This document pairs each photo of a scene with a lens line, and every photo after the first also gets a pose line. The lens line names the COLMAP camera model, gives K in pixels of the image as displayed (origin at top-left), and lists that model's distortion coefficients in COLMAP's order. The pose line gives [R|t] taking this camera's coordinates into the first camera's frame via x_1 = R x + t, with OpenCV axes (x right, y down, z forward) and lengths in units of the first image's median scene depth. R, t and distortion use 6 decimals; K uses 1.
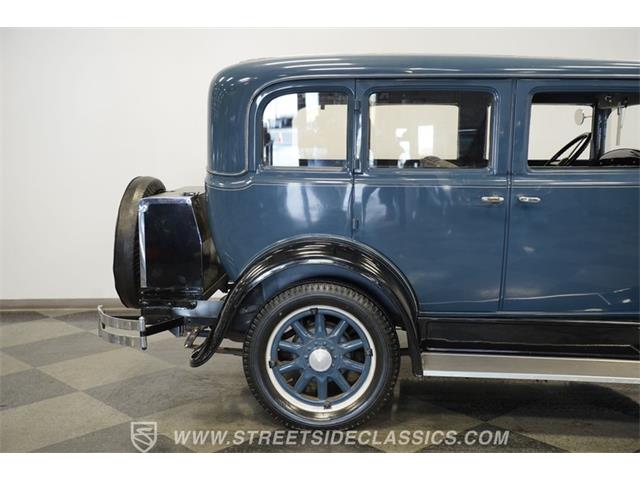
lens RADIAL K [[700.9, 0, 320.0], [0, 700.9, 240.0], [0, 0, 1]] dist [0.089995, -0.003751]
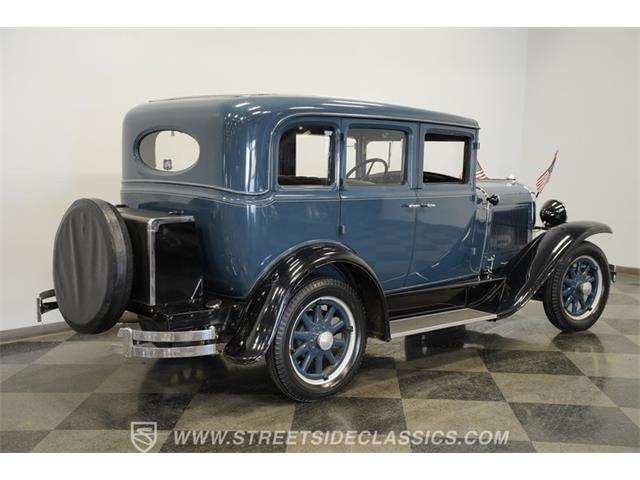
lens RADIAL K [[700.9, 0, 320.0], [0, 700.9, 240.0], [0, 0, 1]] dist [0.089995, -0.003751]
pose [[0.740502, -0.069140, 0.668488, -0.818284], [0.083774, 0.996432, 0.010260, -0.019854], [-0.666812, 0.048405, 0.743652, 0.074175]]
